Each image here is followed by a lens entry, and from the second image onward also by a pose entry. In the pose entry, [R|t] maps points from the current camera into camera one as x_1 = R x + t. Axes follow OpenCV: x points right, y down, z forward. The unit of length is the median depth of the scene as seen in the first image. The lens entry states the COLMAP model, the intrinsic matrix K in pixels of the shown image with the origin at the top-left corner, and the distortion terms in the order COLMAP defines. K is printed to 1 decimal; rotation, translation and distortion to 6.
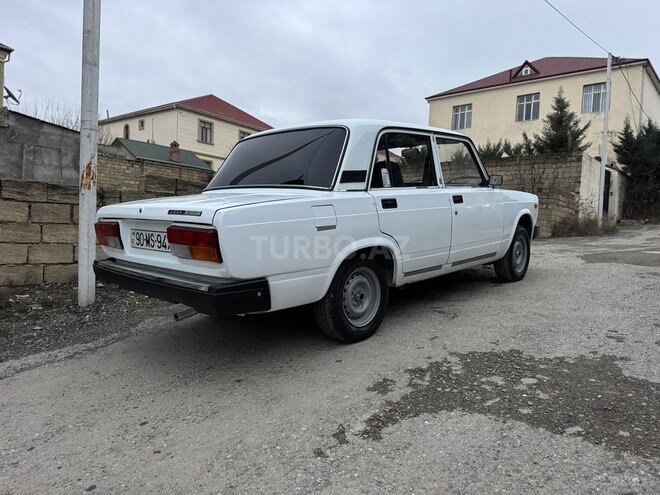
lens RADIAL K [[459.4, 0, 328.2], [0, 459.4, 248.8], [0, 0, 1]] dist [0.058223, -0.075481]
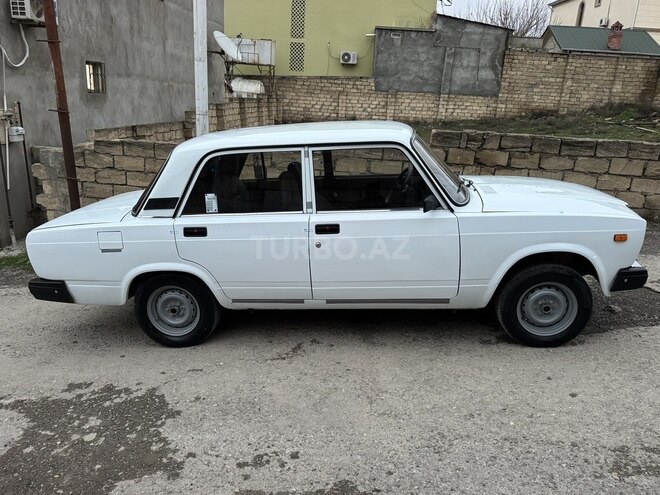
lens RADIAL K [[497.9, 0, 330.0], [0, 497.9, 249.7], [0, 0, 1]] dist [0.077901, -0.106326]
pose [[0.617363, 0.222978, -0.754416, 0.611116], [-0.060281, 0.969578, 0.237243, -0.179539], [0.784365, -0.100988, 0.612024, 0.290945]]
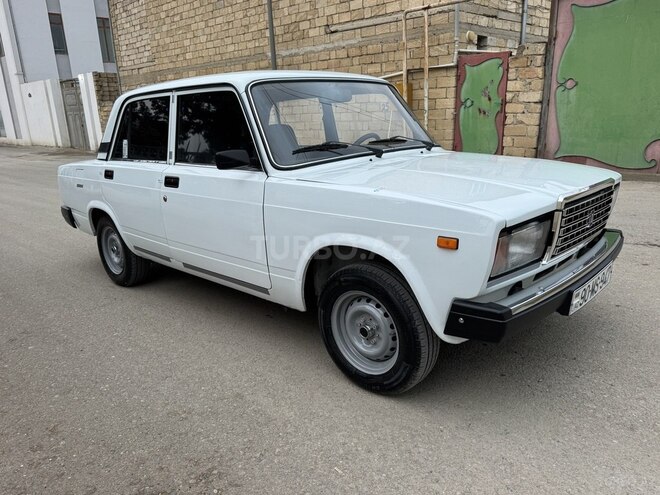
lens RADIAL K [[497.9, 0, 330.0], [0, 497.9, 249.7], [0, 0, 1]] dist [0.077901, -0.106326]
pose [[-0.001866, 0.278546, -0.960421, 0.693454], [-0.082639, 0.957095, 0.277742, -0.158295], [0.996578, 0.079886, 0.021233, 0.793144]]
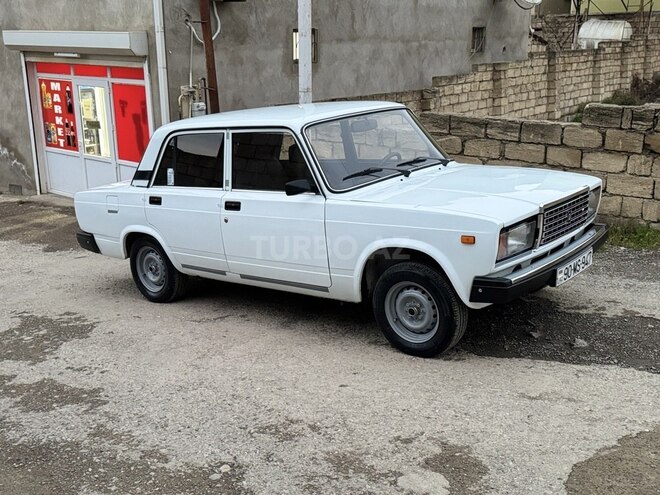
lens RADIAL K [[723.9, 0, 330.9], [0, 723.9, 249.9], [0, 0, 1]] dist [0.193159, -0.452646]
pose [[0.066470, 0.246828, -0.966777, 1.057489], [-0.036069, 0.968881, 0.244885, -0.237672], [0.997136, 0.018593, 0.073304, 0.691735]]
